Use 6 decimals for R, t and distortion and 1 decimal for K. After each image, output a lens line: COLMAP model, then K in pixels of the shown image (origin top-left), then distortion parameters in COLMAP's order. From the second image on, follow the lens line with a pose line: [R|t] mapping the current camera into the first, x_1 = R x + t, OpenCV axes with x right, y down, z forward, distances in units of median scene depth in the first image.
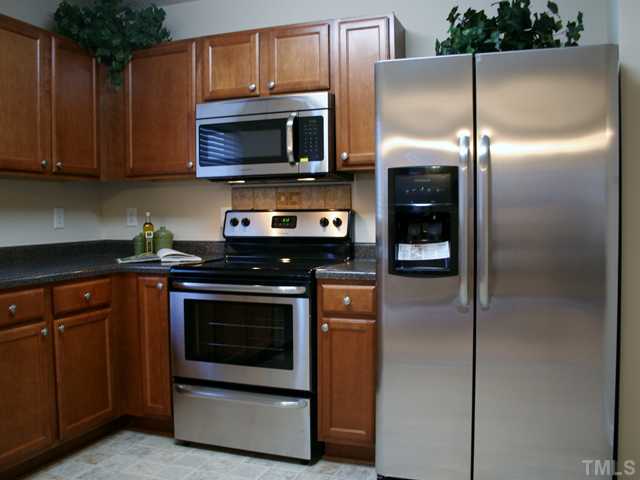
lens RADIAL K [[619.8, 0, 311.4], [0, 619.8, 242.3], [0, 0, 1]] dist [-0.116516, 0.035004]
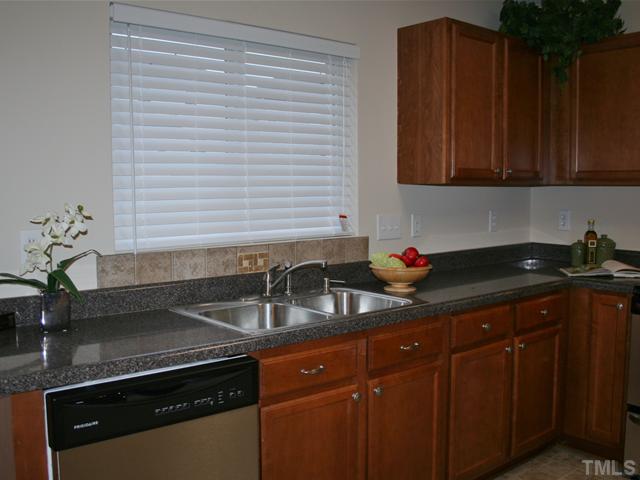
lens RADIAL K [[619.8, 0, 311.4], [0, 619.8, 242.3], [0, 0, 1]] dist [-0.116516, 0.035004]
pose [[0.868312, 0.052620, -0.493219, -0.204831], [-0.026454, 0.997855, 0.059885, -0.066042], [0.495312, -0.038951, 0.867841, -0.012039]]
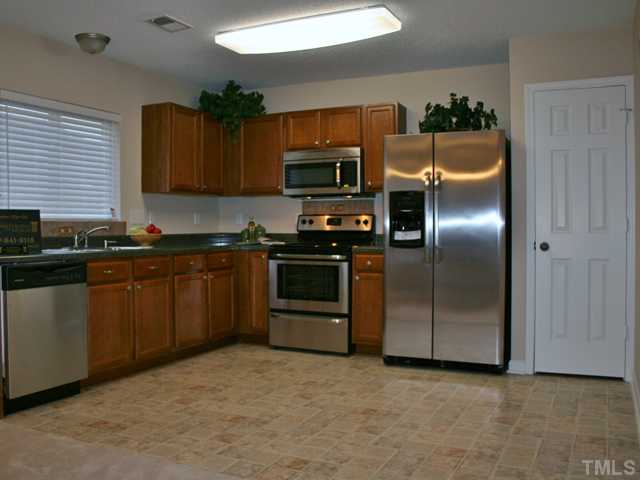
lens RADIAL K [[620.0, 0, 284.1], [0, 620.0, 238.6], [0, 0, 1]] dist [-0.127915, 0.003941]
pose [[0.993479, 0.010199, -0.113557, 0.013934], [-0.013024, 0.999623, -0.024156, 0.059875], [0.113268, 0.025477, 0.993238, -0.740670]]
